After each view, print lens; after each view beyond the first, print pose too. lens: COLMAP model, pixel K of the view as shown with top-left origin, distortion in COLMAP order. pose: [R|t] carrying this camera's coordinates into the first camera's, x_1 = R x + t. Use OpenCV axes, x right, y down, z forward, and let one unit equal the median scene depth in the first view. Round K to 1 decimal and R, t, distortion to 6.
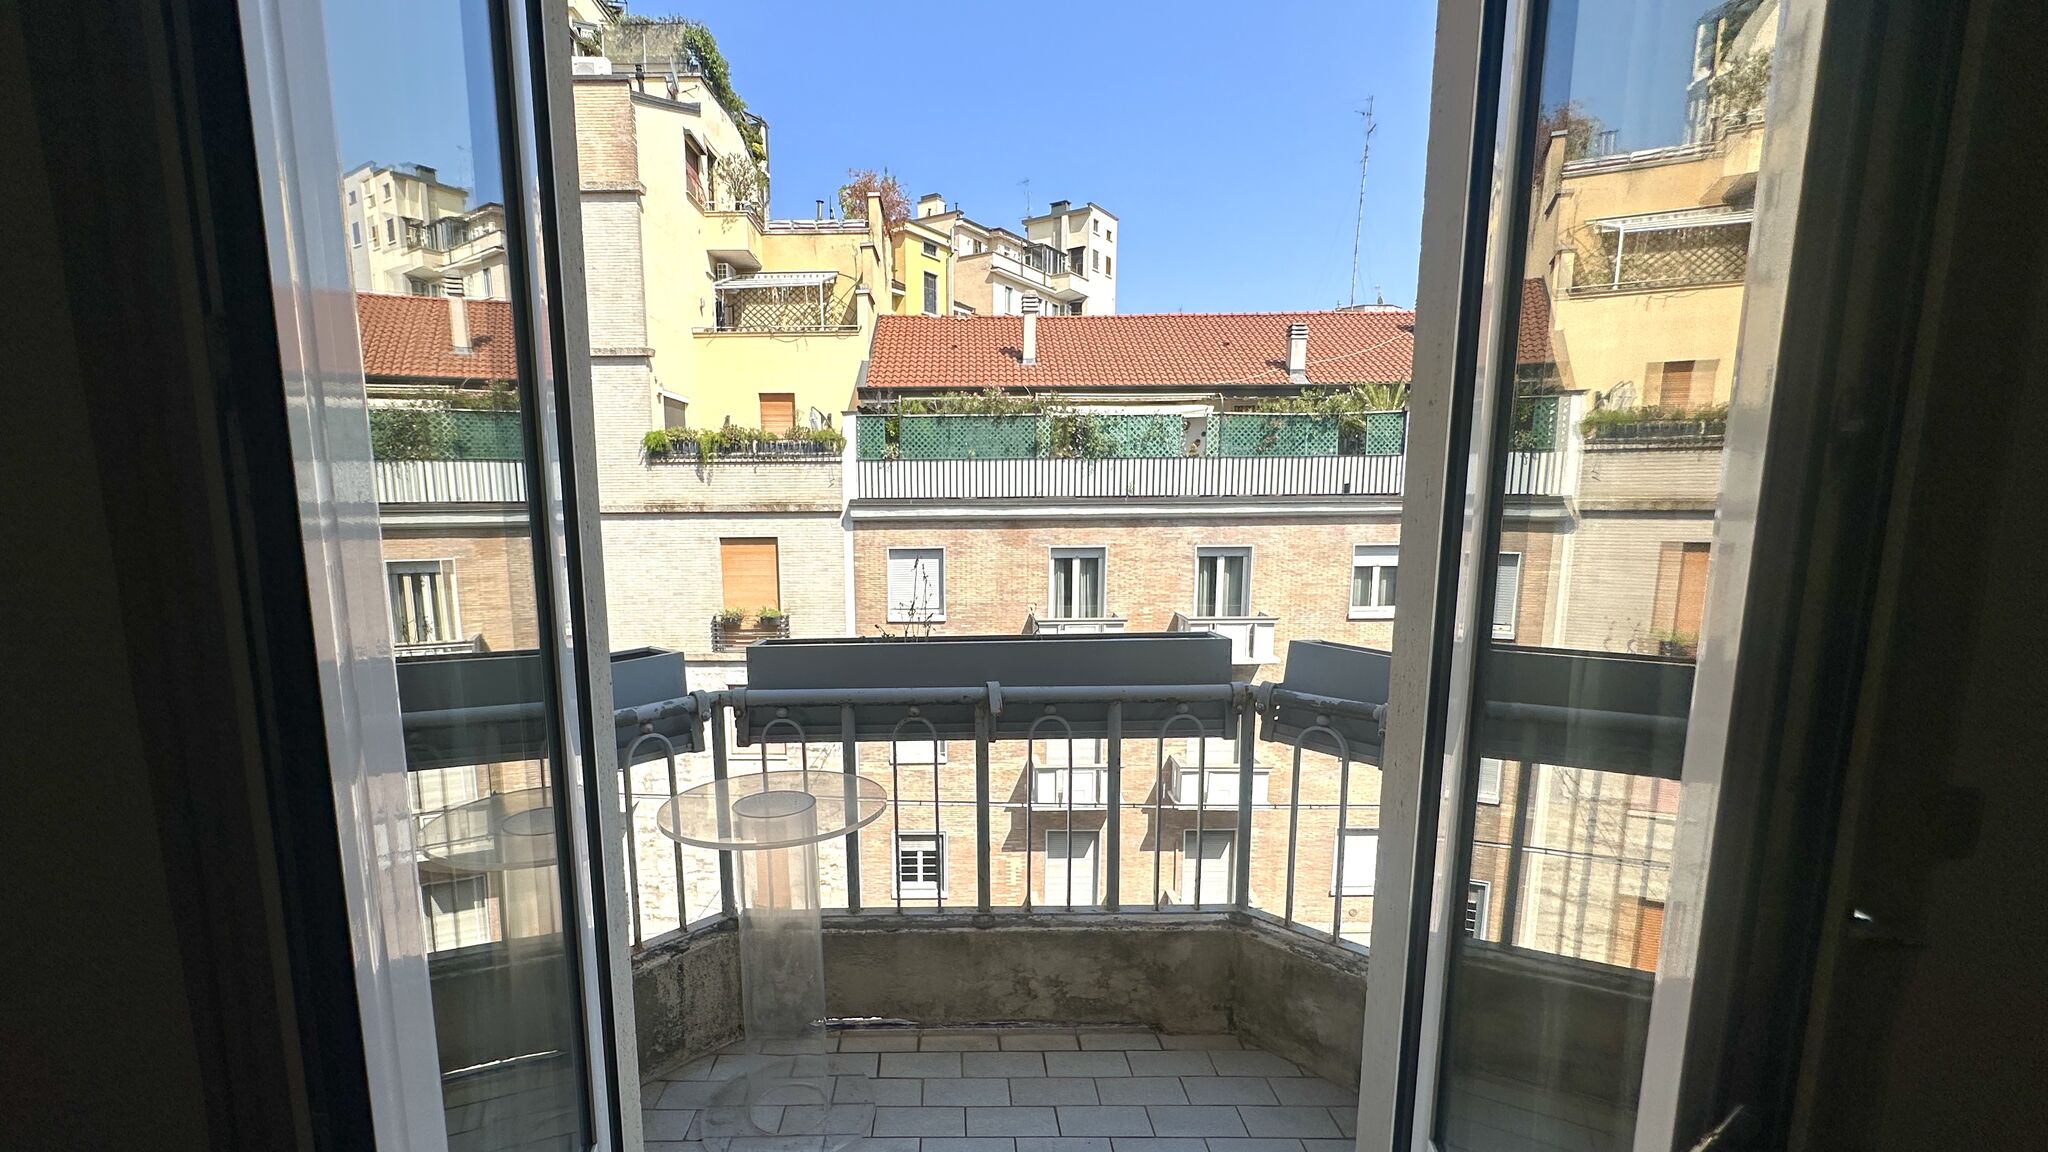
lens RADIAL K [[816.8, 0, 1012.5], [0, 816.8, 578.4], [0, 0, 1]] dist [-0.001740, -0.000199]
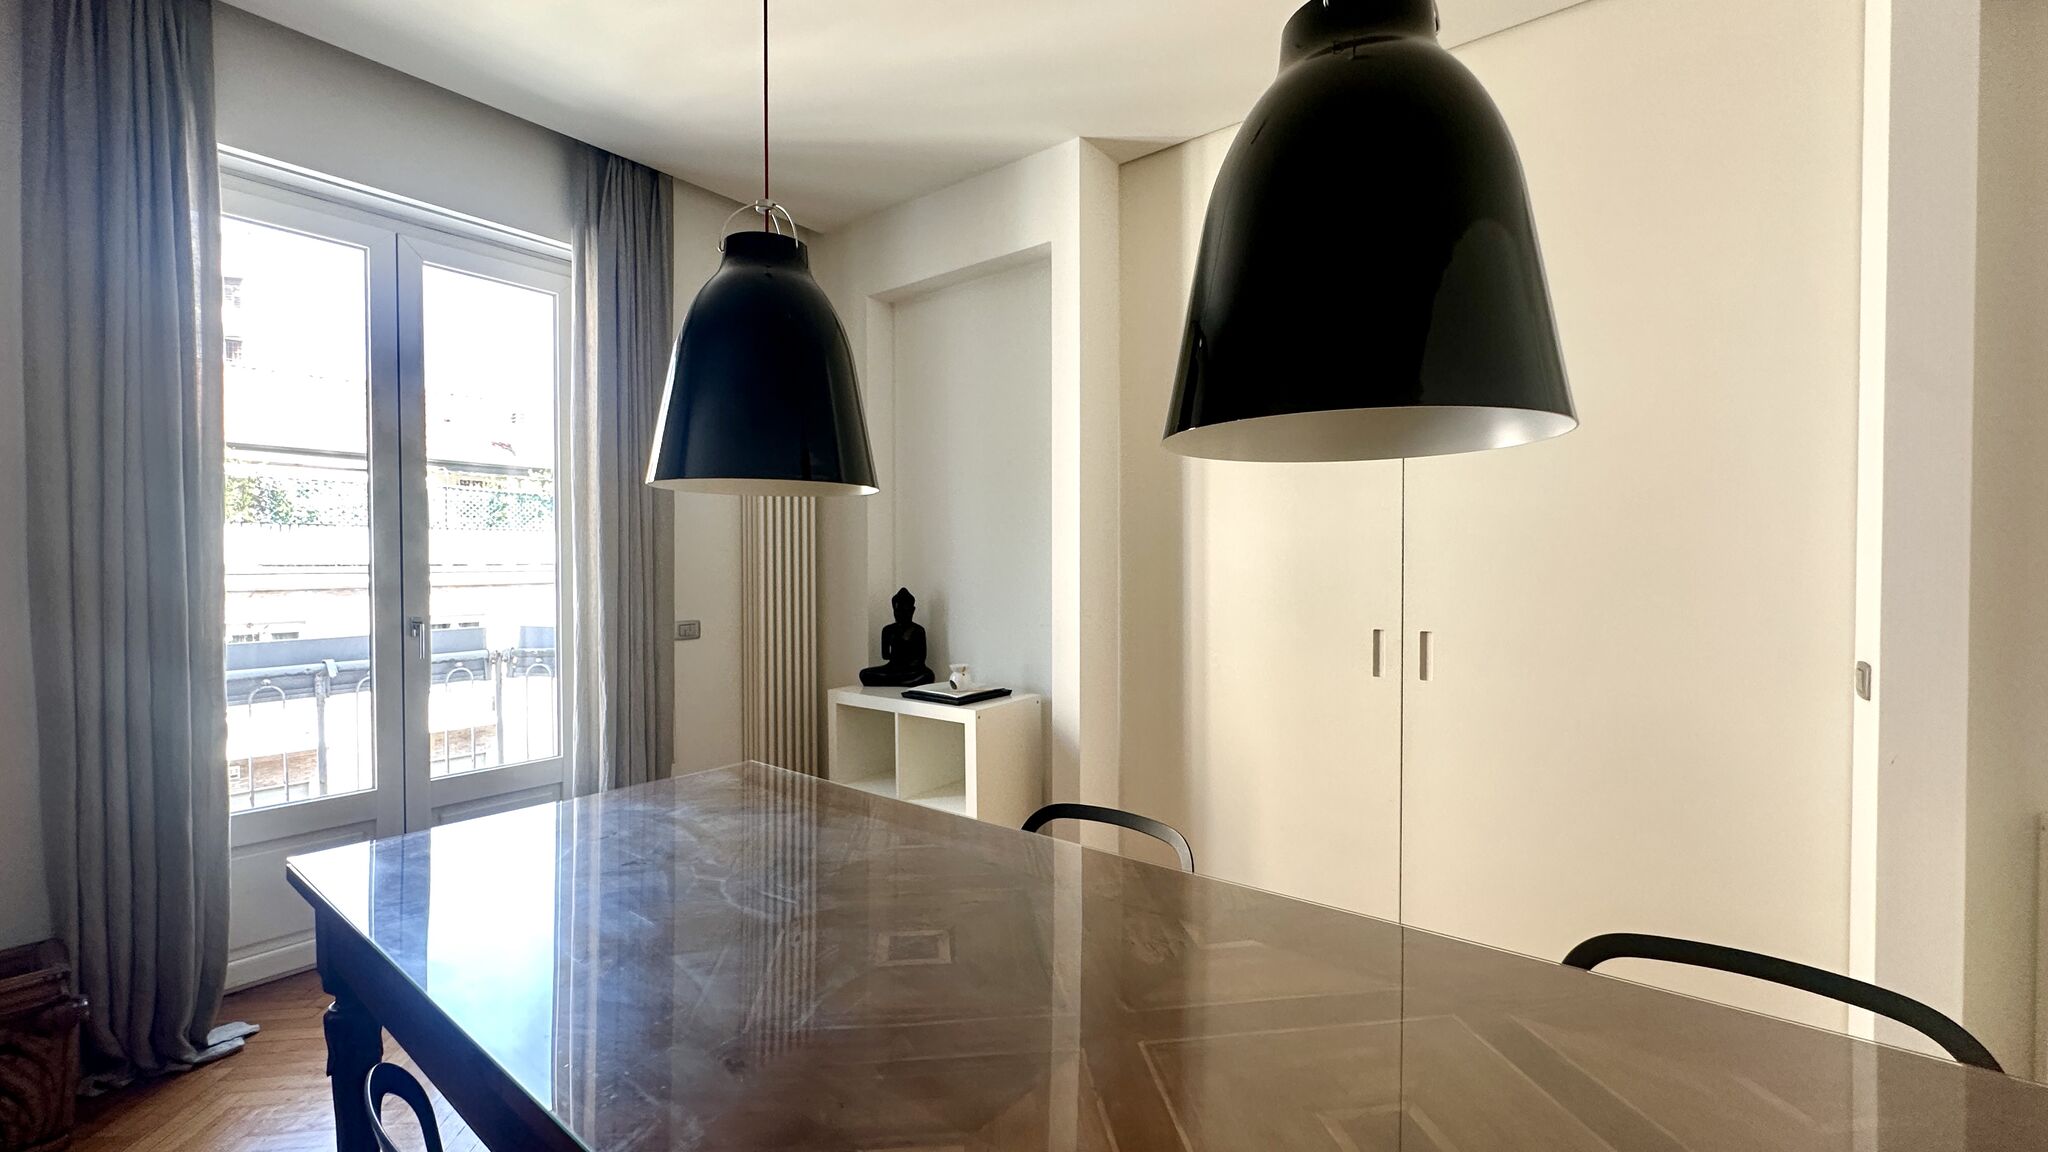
lens RADIAL K [[816.8, 0, 1012.5], [0, 816.8, 578.4], [0, 0, 1]] dist [-0.001740, -0.000199]
pose [[0.648461, -0.008384, 0.761202, -0.073959], [0.077446, 0.995478, -0.055011, 0.030416], [-0.757298, 0.094624, 0.646178, -0.223327]]
